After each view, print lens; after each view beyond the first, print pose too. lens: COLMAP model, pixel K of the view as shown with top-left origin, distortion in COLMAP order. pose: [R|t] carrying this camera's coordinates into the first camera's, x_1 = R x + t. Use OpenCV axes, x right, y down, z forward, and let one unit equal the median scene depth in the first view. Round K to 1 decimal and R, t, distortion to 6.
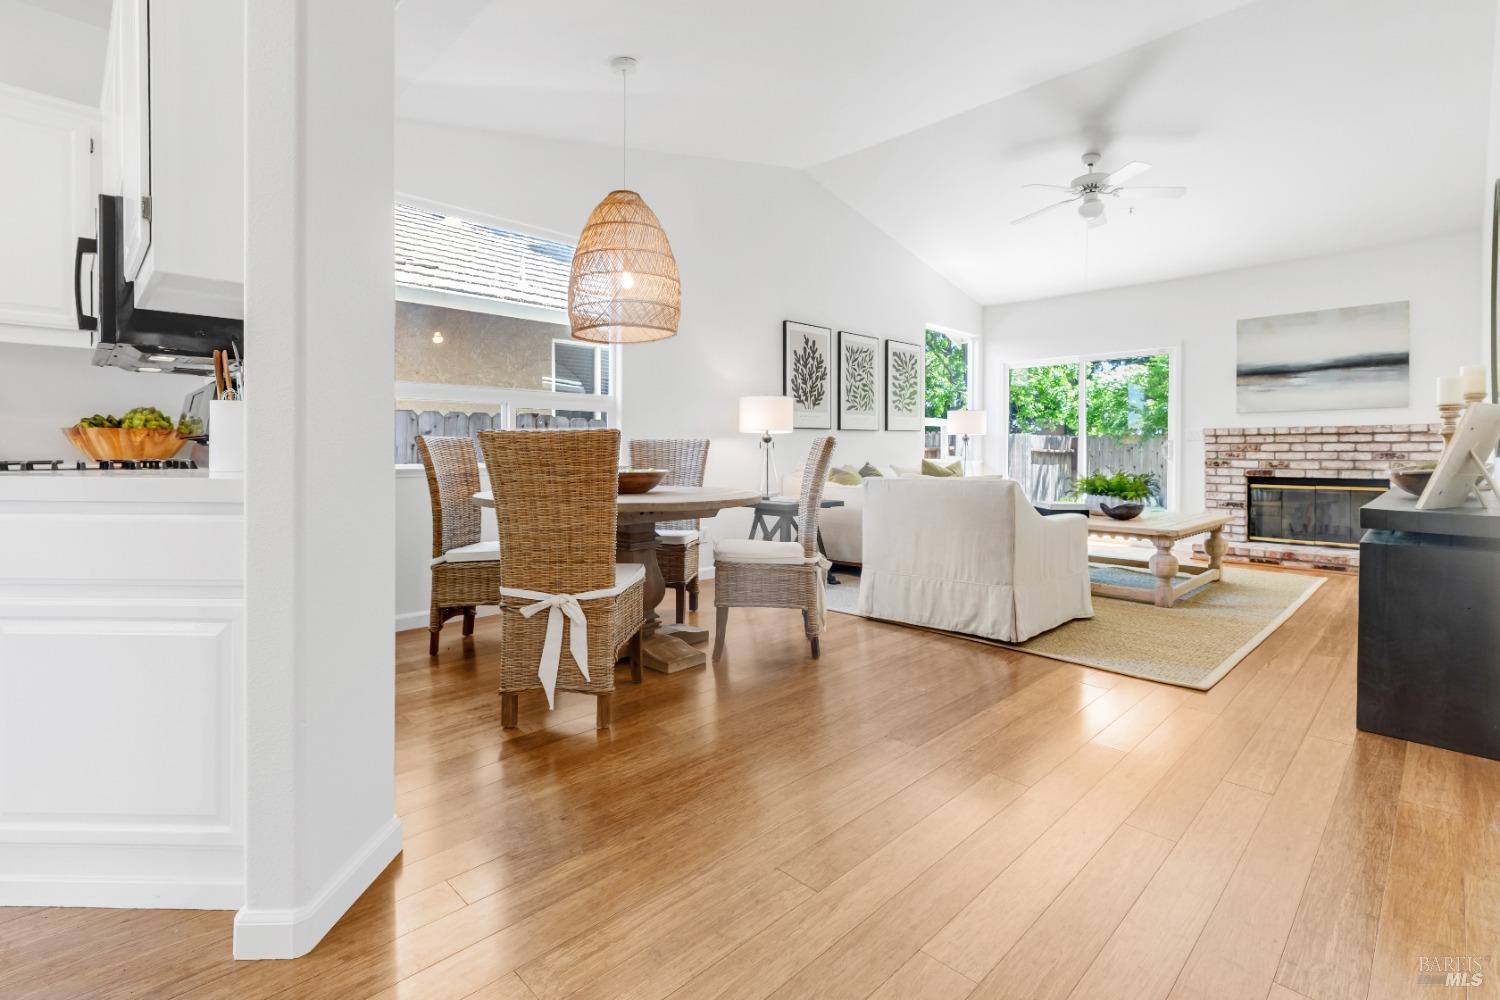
lens RADIAL K [[694.2, 0, 777.6], [0, 694.2, 452.7], [0, 0, 1]] dist [0.009926, -0.003264]
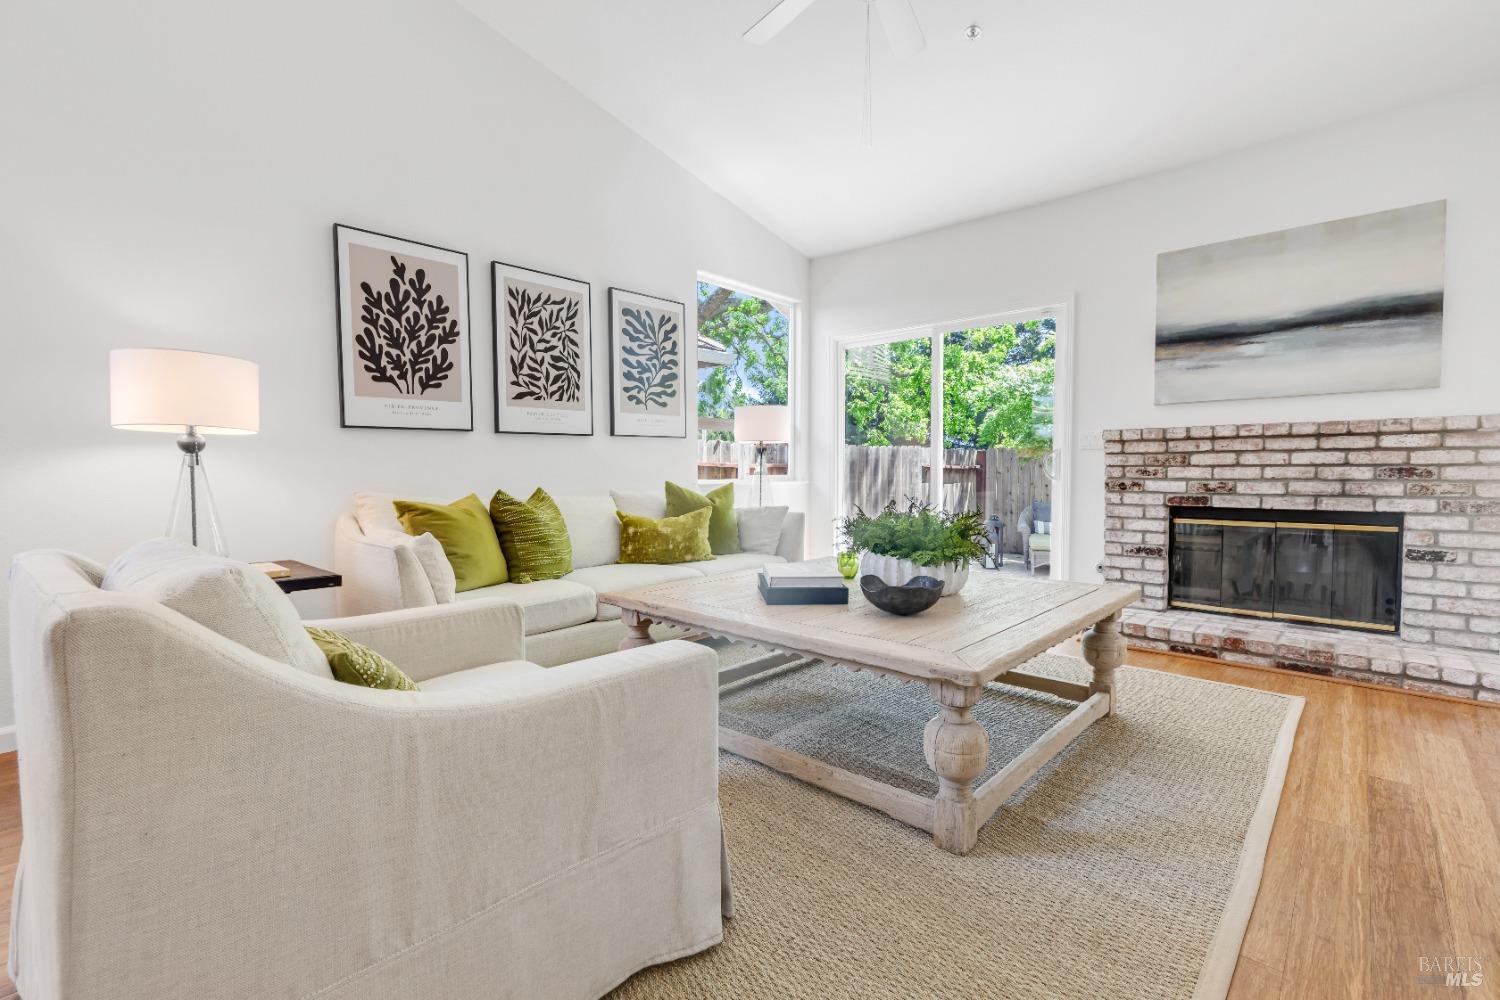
lens RADIAL K [[671.2, 0, 769.9], [0, 671.2, 494.9], [0, 0, 1]] dist [0.002448, -0.000773]
pose [[0.998660, -0.007309, 0.051232, 0.312986], [0.005356, 0.999258, 0.038146, -0.000882], [-0.051472, -0.037820, 0.997958, 0.457260]]
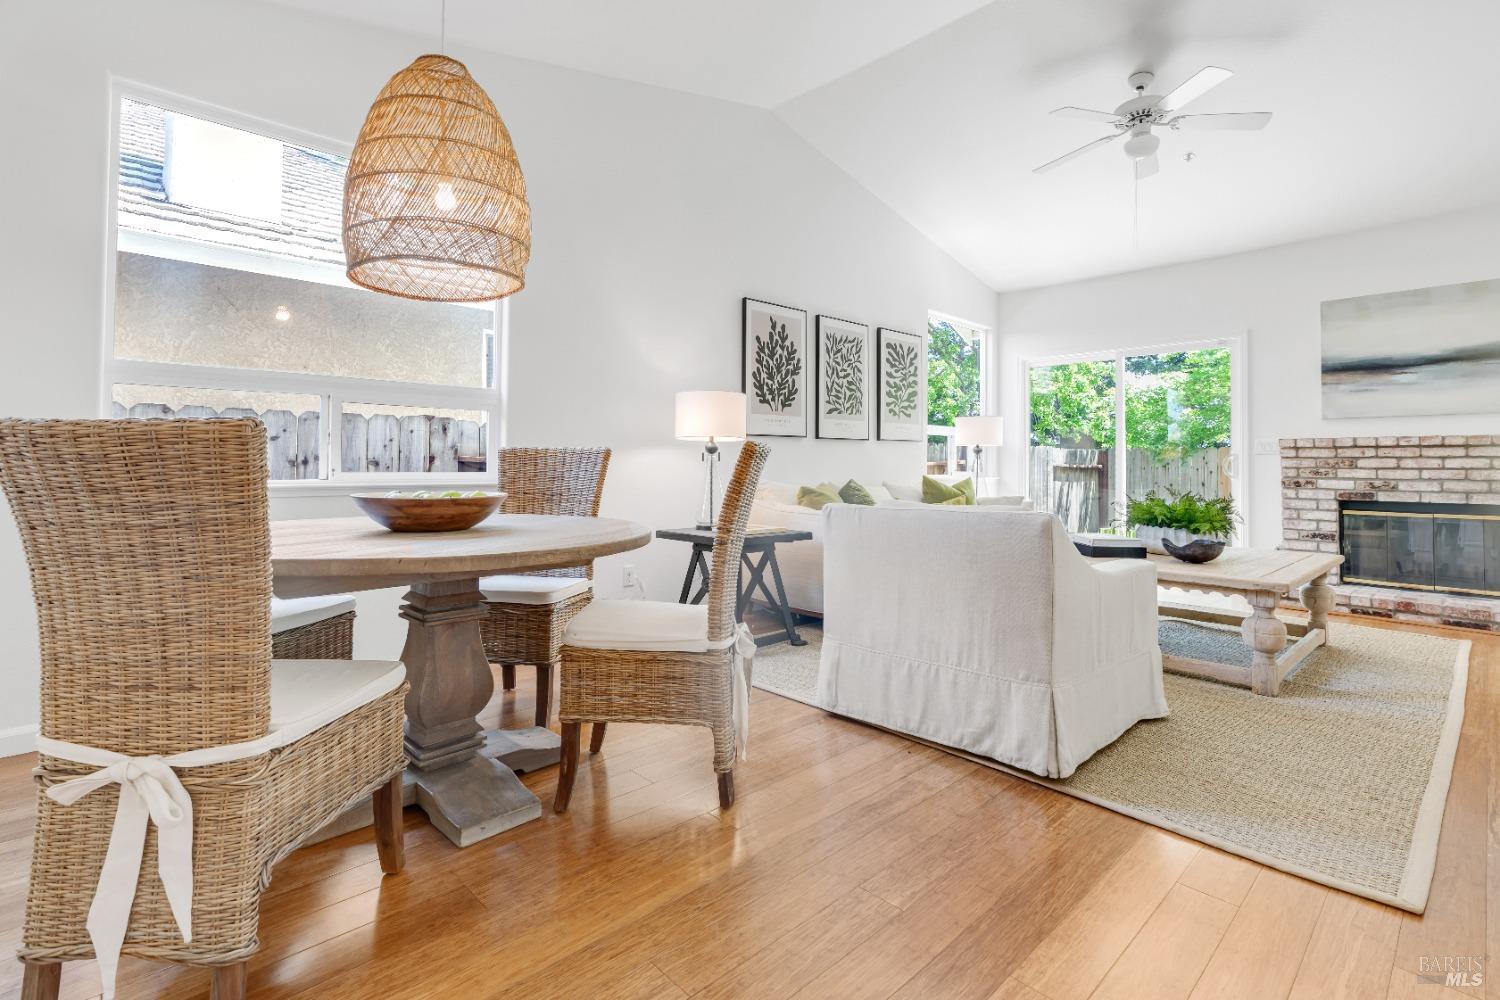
lens RADIAL K [[694.2, 0, 777.2], [0, 694.2, 444.0], [0, 0, 1]] dist [0.009926, -0.003264]
pose [[0.999814, 0.004621, -0.018717, 0.062854], [-0.005207, 0.999494, -0.031386, -0.001147], [0.018562, 0.031478, 0.999332, 0.221499]]
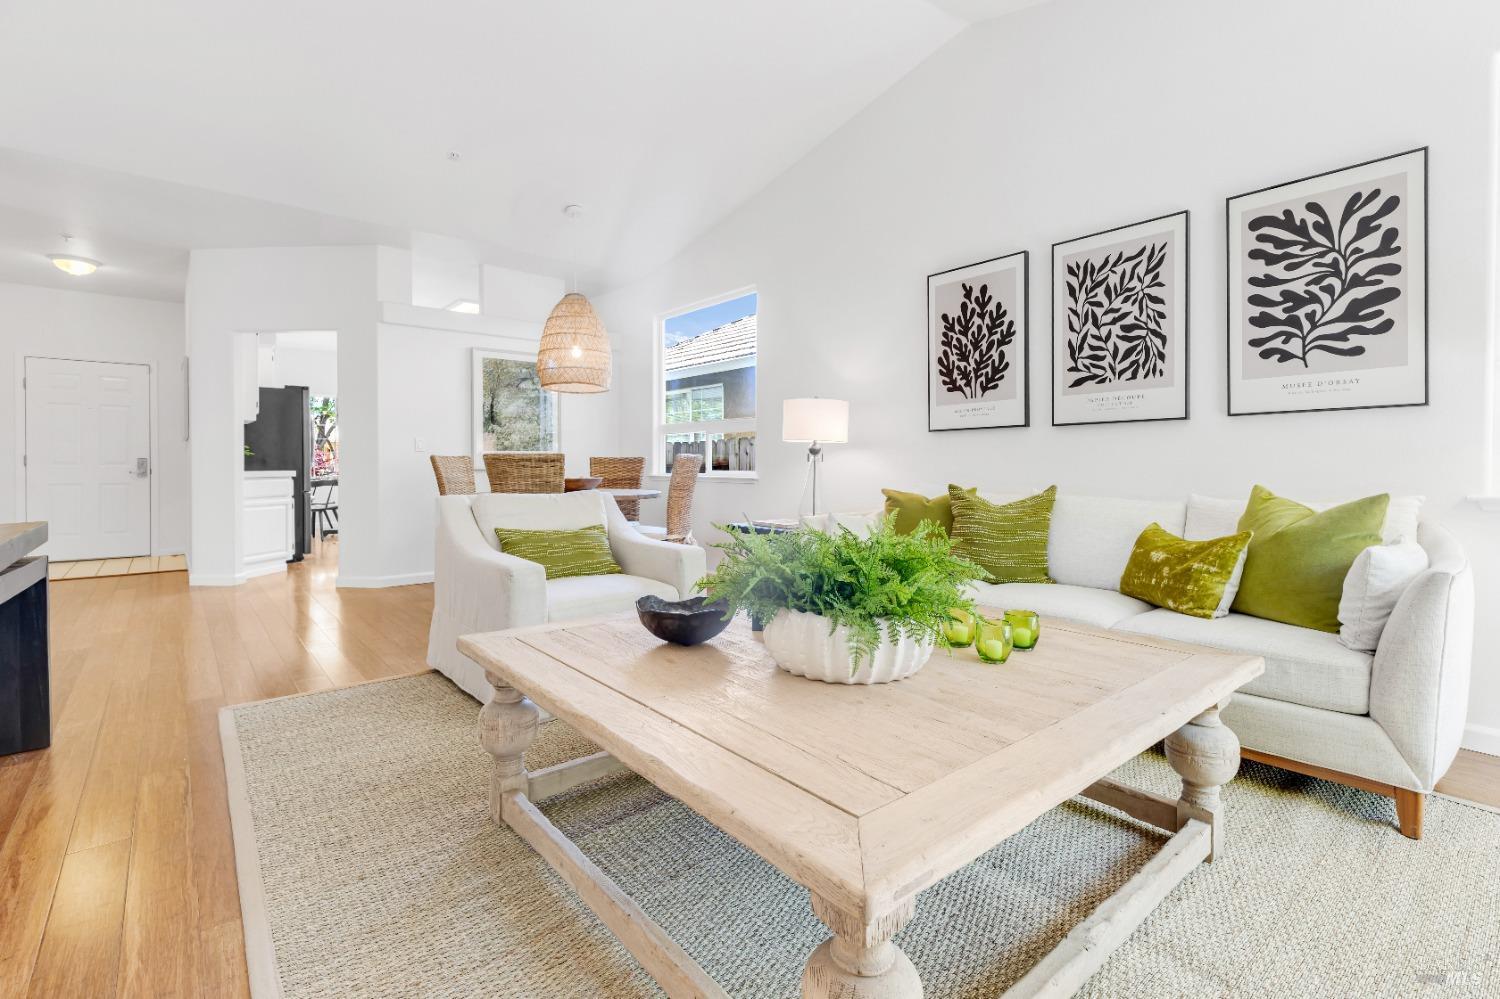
lens RADIAL K [[694.2, 0, 741.9], [0, 694.2, 468.2], [0, 0, 1]] dist [0.009926, -0.003264]
pose [[-0.109666, 0.007104, -0.993943, 0.716308], [0.001254, 0.999975, 0.007009, -0.003669], [0.993968, -0.000478, -0.109673, 0.882218]]
